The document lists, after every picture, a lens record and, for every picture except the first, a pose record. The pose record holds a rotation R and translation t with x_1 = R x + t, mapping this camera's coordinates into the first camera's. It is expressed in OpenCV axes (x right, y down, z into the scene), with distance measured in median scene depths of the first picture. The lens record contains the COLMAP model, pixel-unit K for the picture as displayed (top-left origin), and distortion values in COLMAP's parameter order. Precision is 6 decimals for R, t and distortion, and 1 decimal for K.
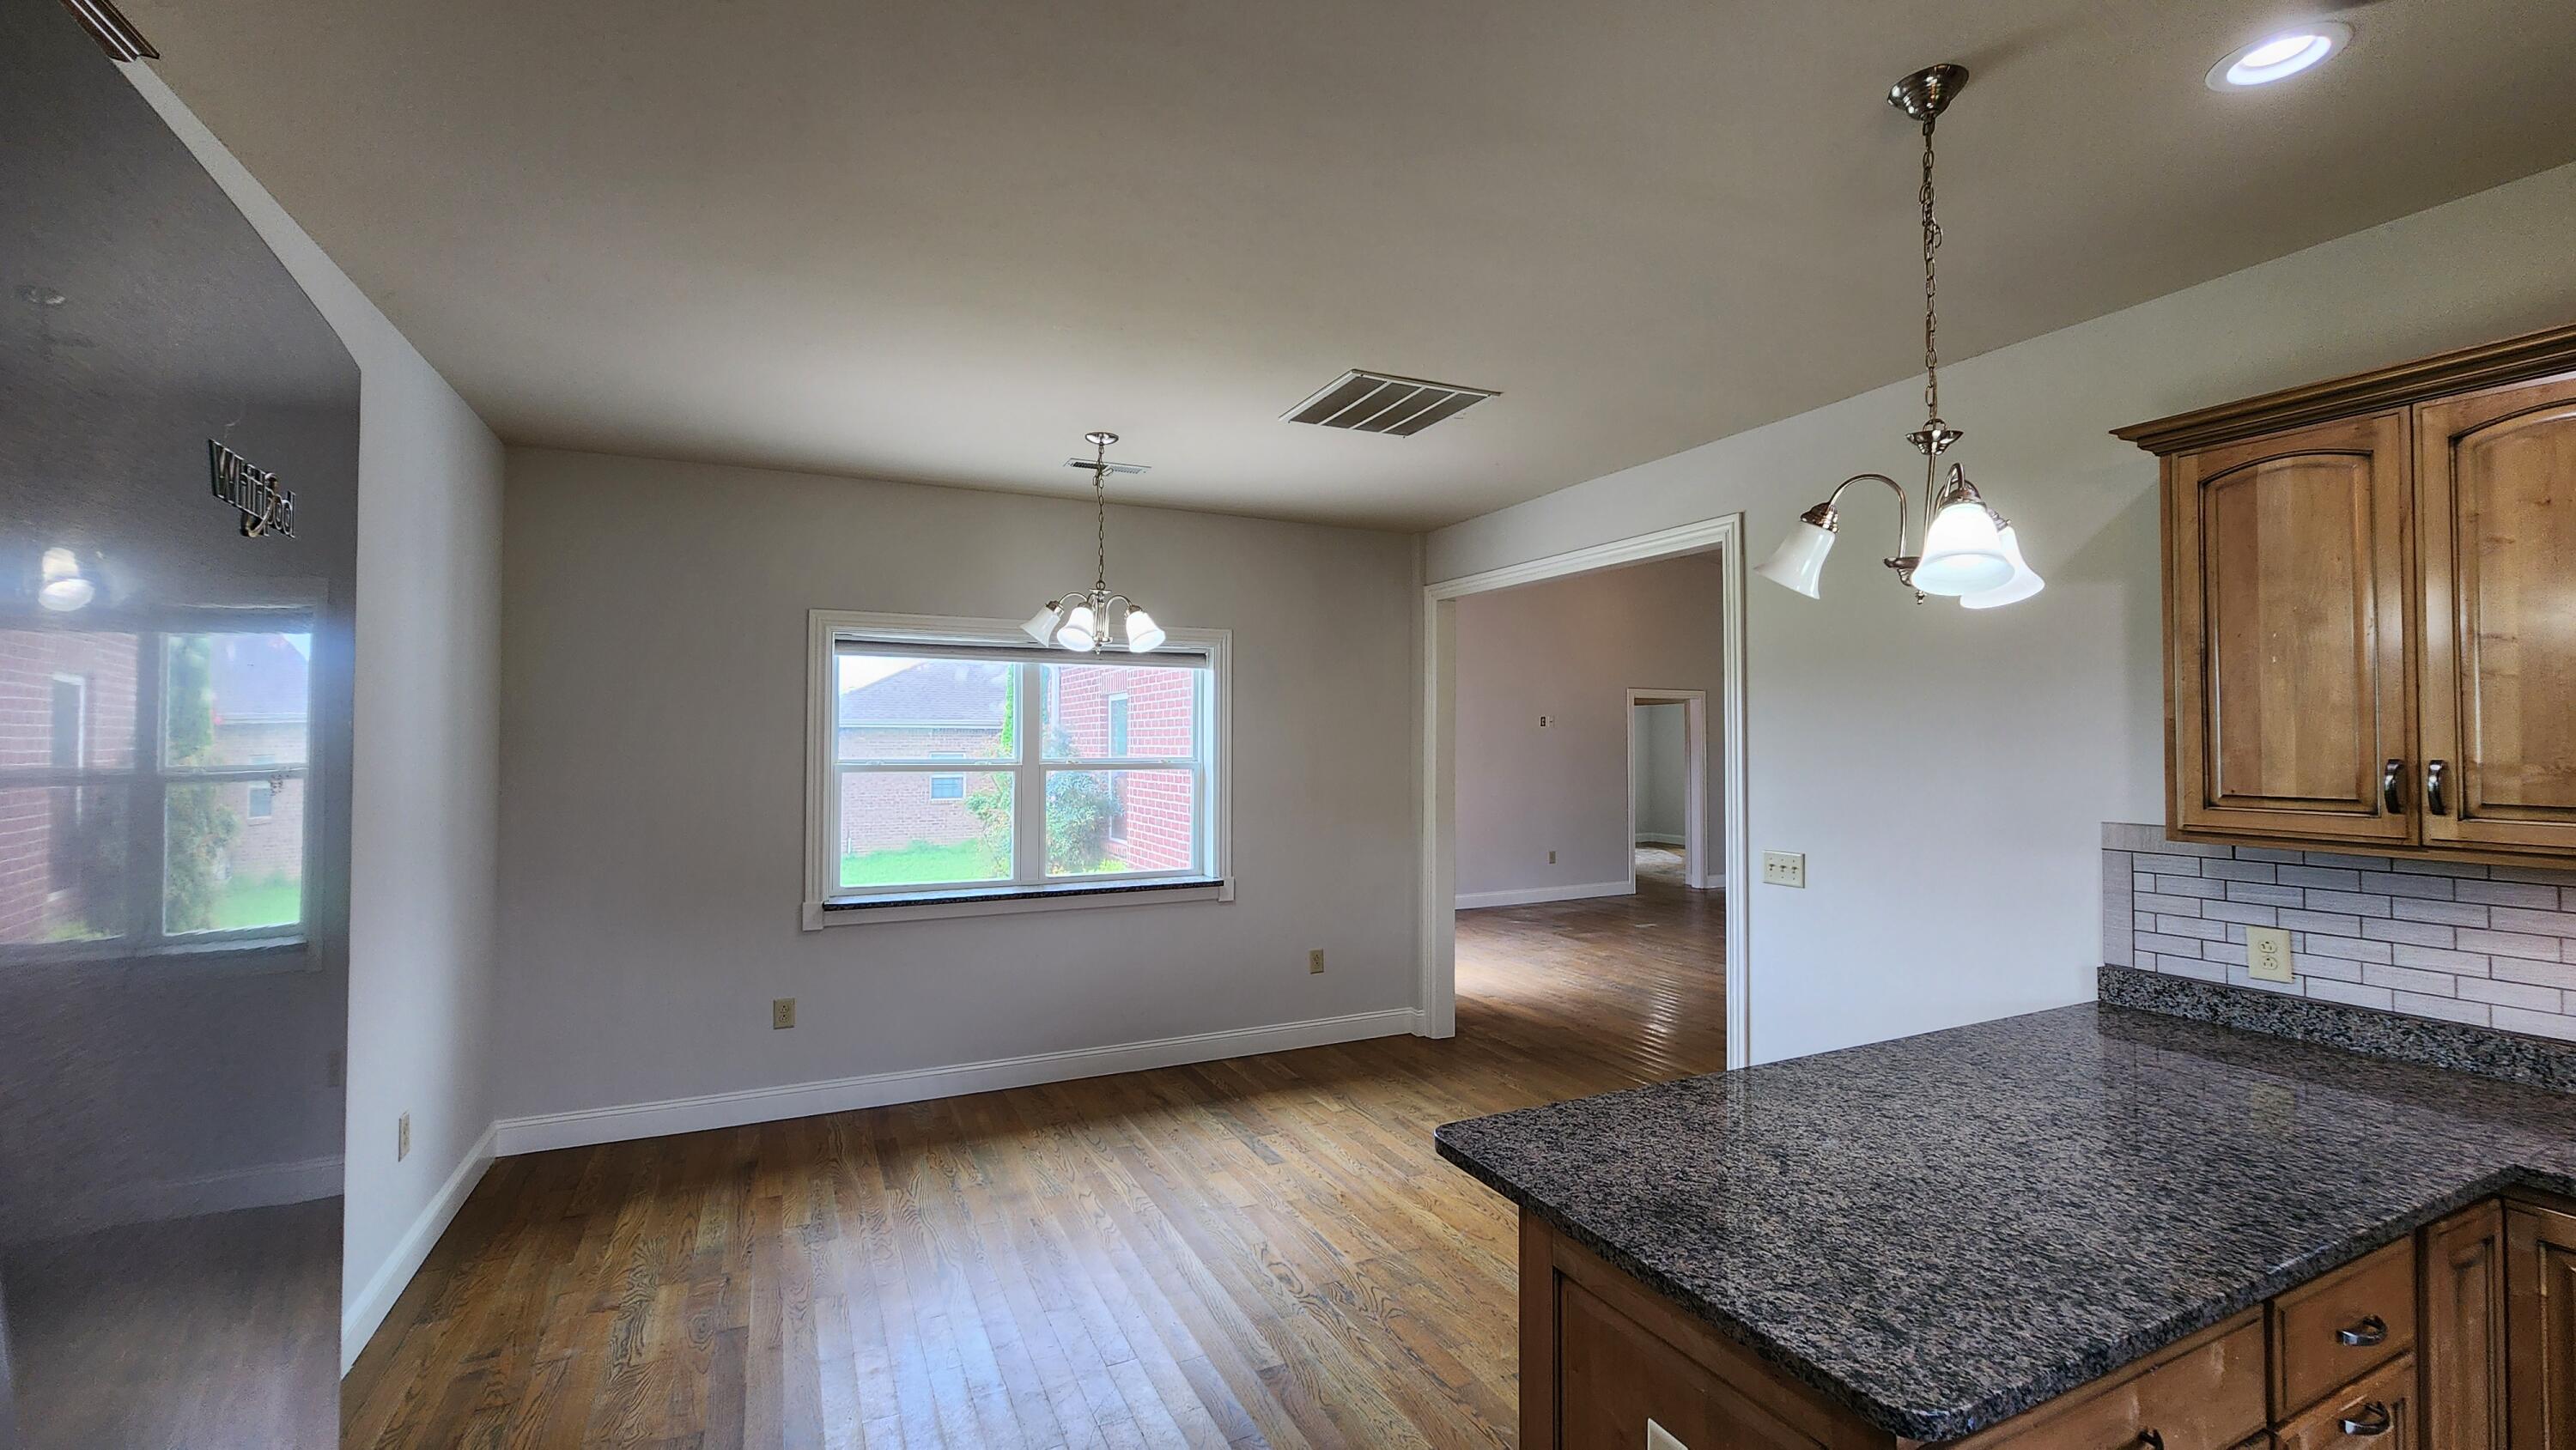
lens RADIAL K [[1054.6, 0, 1272.8], [0, 1054.6, 726.5], [0, 0, 1]] dist [-0.003564, -0.001409]
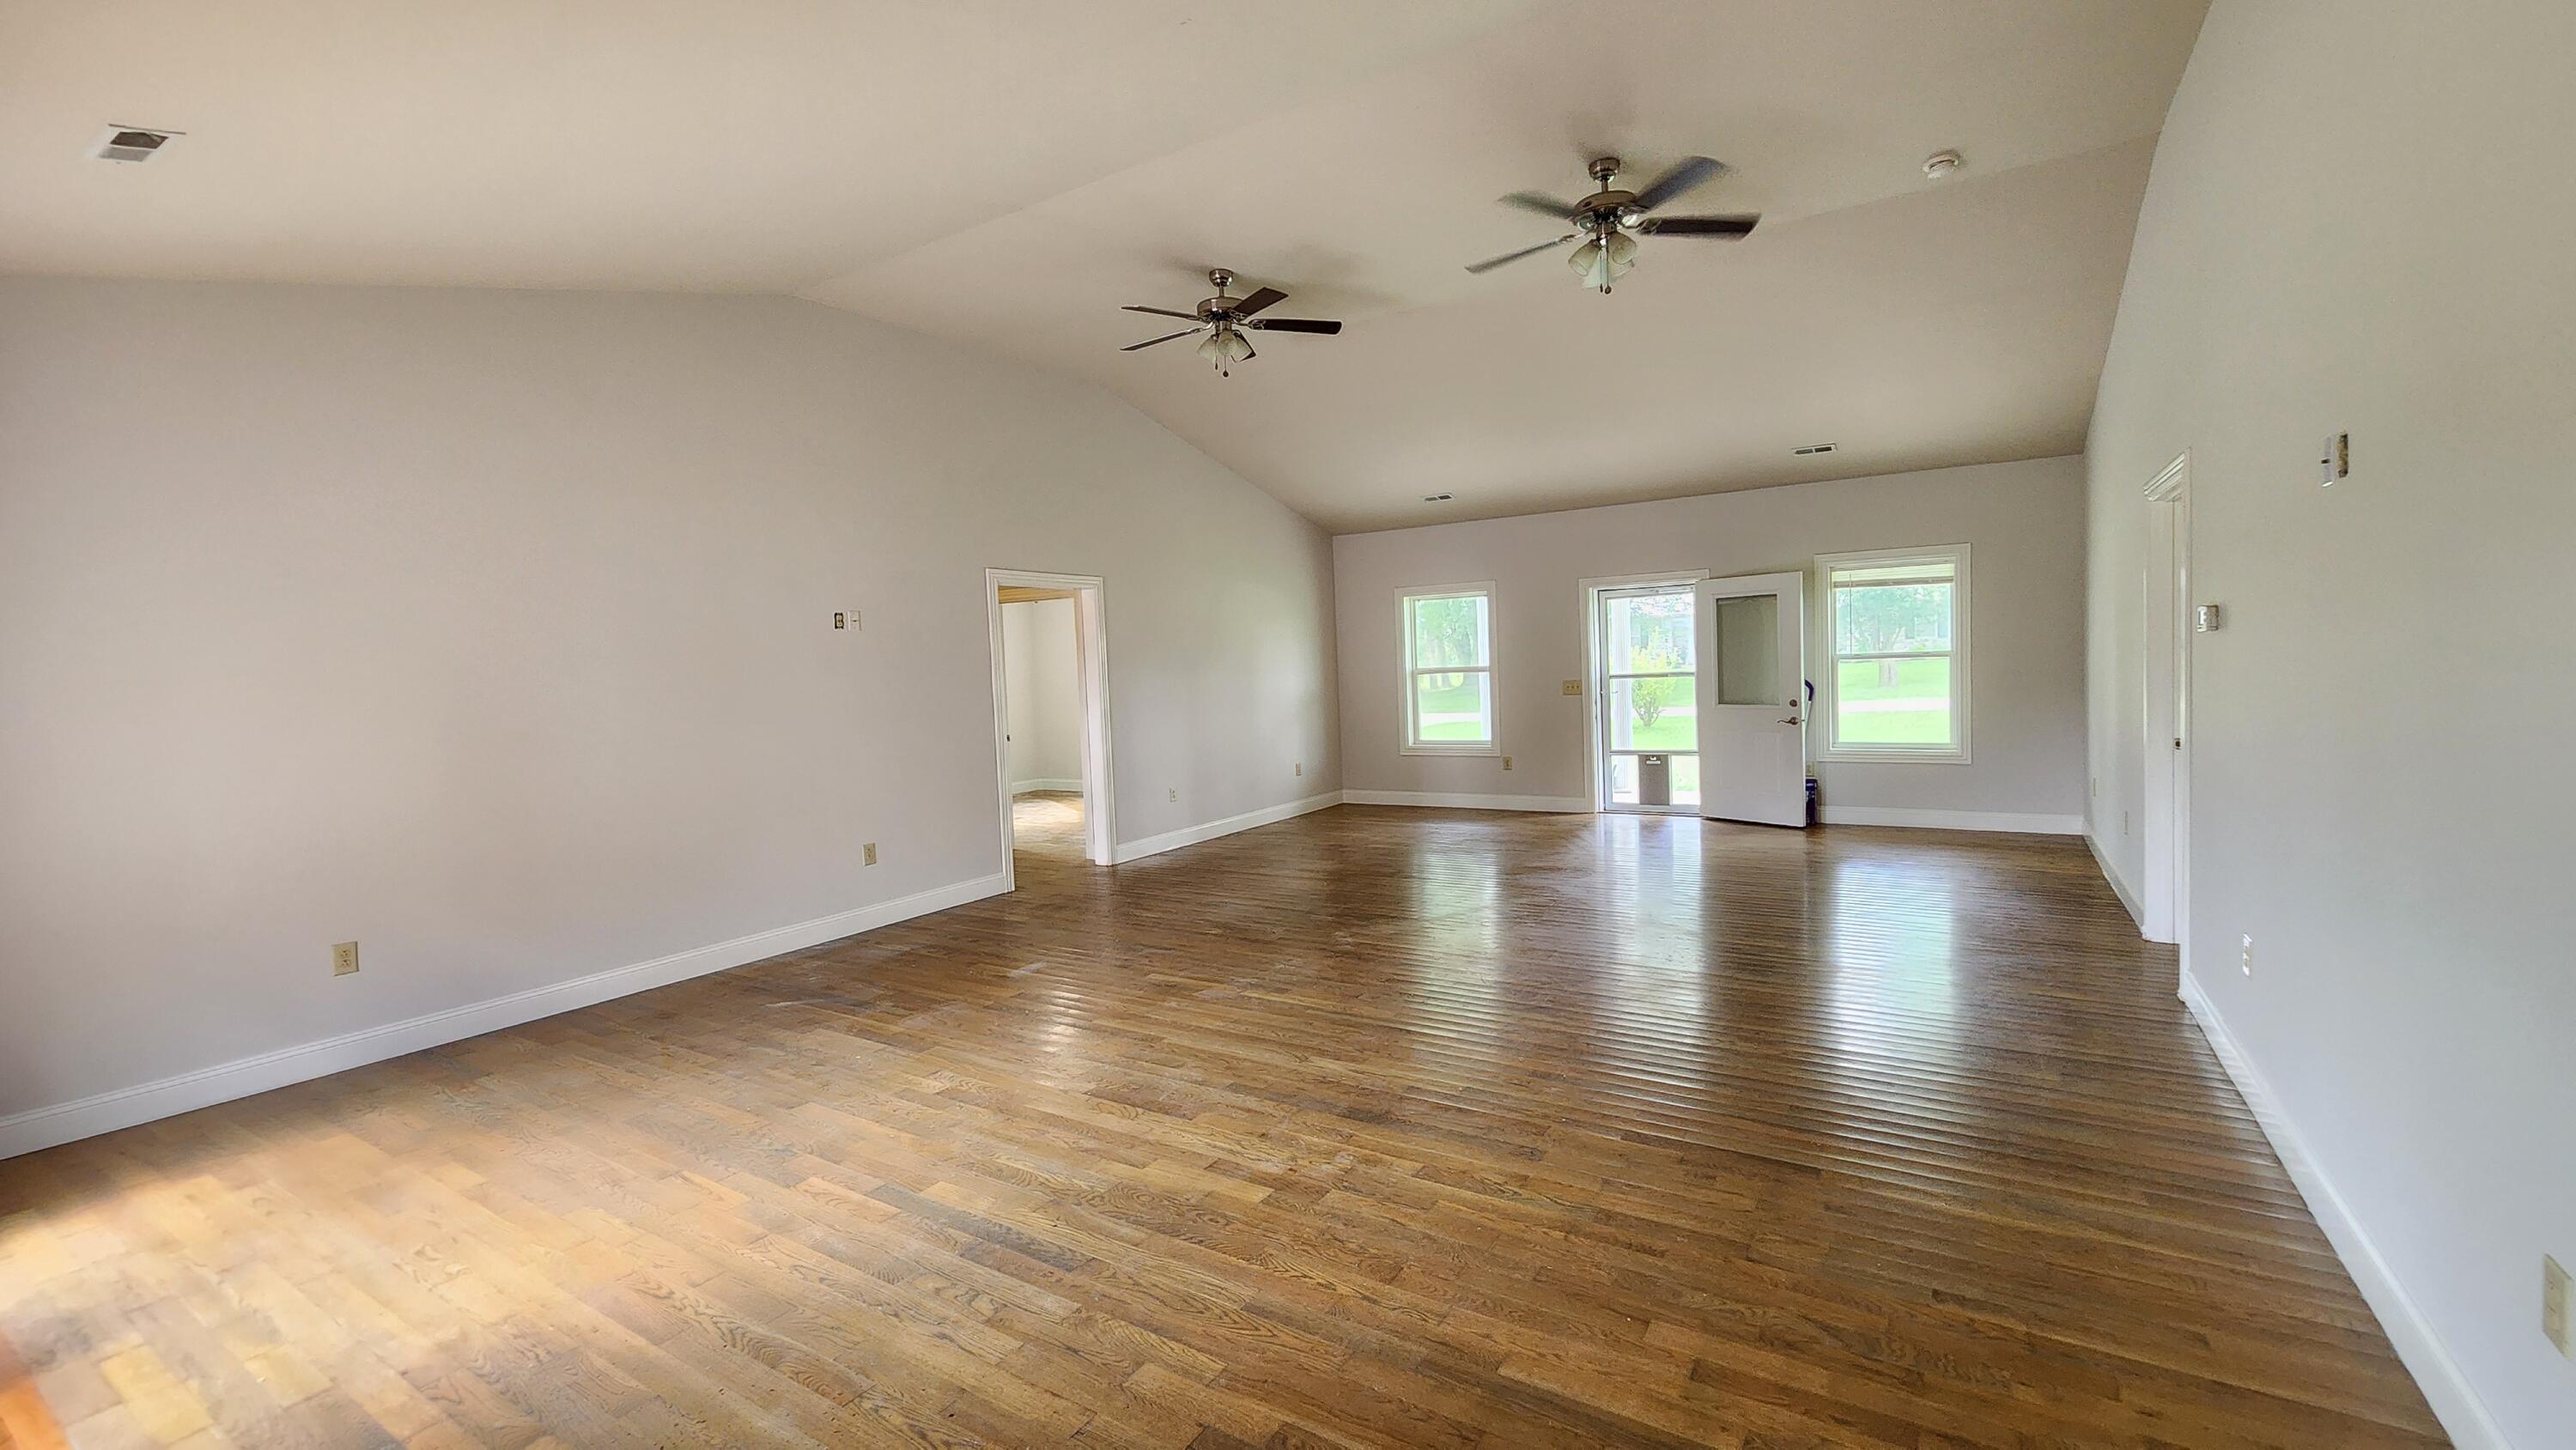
lens RADIAL K [[1054.6, 0, 1281.0], [0, 1054.6, 719.6], [0, 0, 1]] dist [-0.003564, -0.001409]
pose [[0.844498, -0.065713, 0.531512, 0.144121], [0.029312, 0.996628, 0.076645, 0.011128], [-0.534756, -0.049147, 0.843576, 0.368721]]
